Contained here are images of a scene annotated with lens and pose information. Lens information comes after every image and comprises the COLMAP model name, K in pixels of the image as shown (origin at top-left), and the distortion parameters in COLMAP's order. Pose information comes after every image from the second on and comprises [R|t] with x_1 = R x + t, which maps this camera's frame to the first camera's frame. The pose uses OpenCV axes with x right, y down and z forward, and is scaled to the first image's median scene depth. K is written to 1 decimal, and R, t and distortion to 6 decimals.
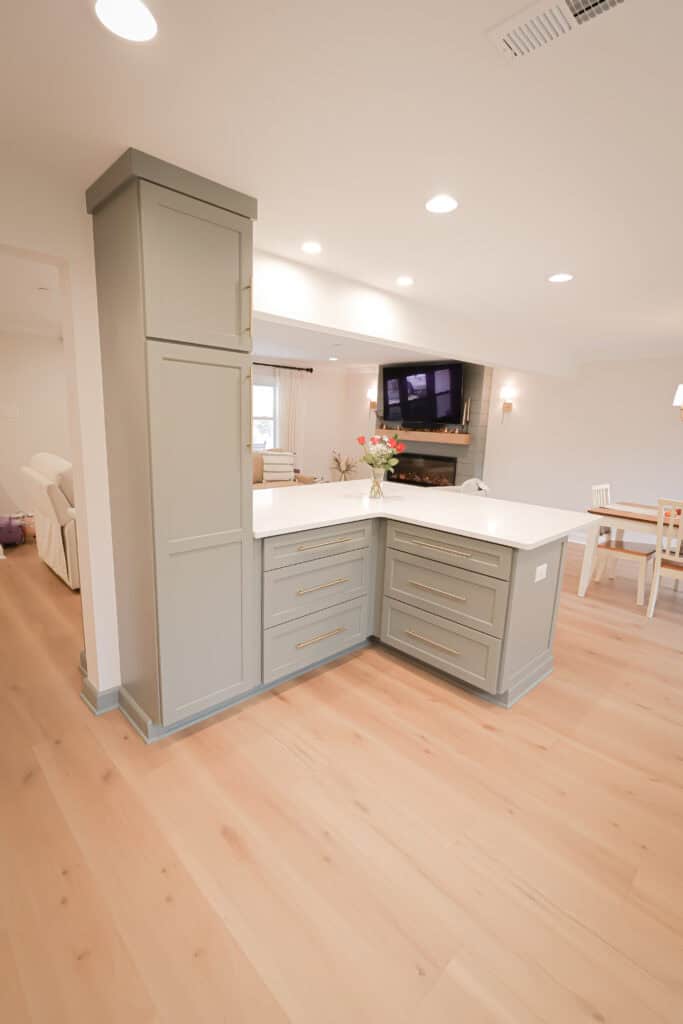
lens RADIAL K [[471.2, 0, 342.3], [0, 471.2, 514.0], [0, 0, 1]] dist [-0.002302, -0.000233]
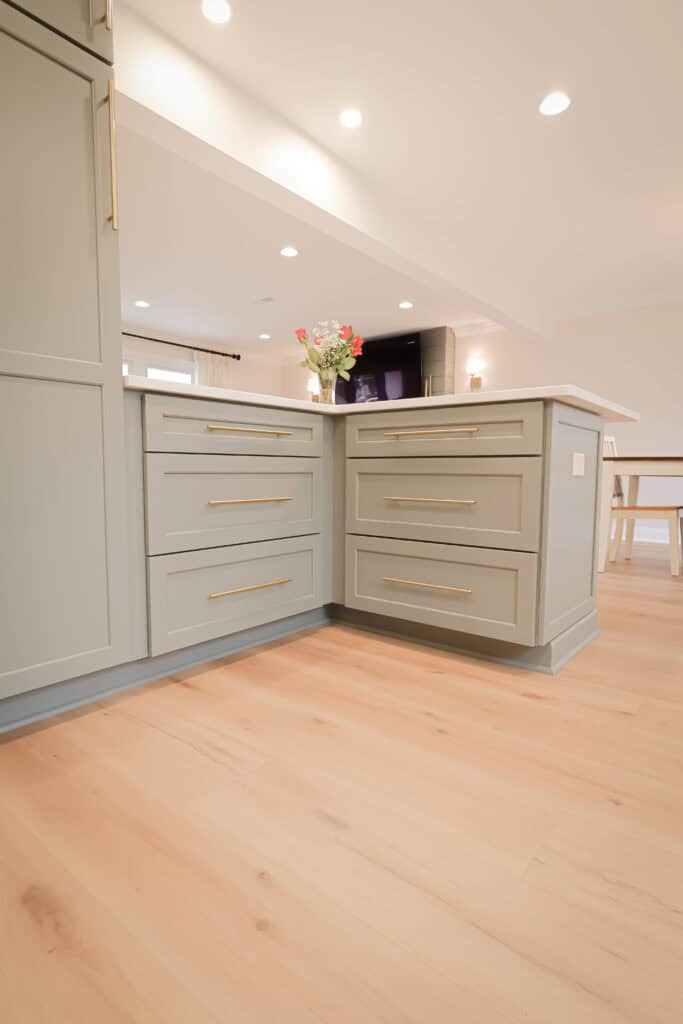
lens RADIAL K [[536.0, 0, 341.4], [0, 536.0, 514.6], [0, 0, 1]] dist [-0.005377, -0.000020]
pose [[0.993336, -0.042097, 0.107292, 0.001676], [0.054020, 0.992378, -0.110763, 0.234108], [-0.101812, 0.115820, 0.988038, 0.259777]]
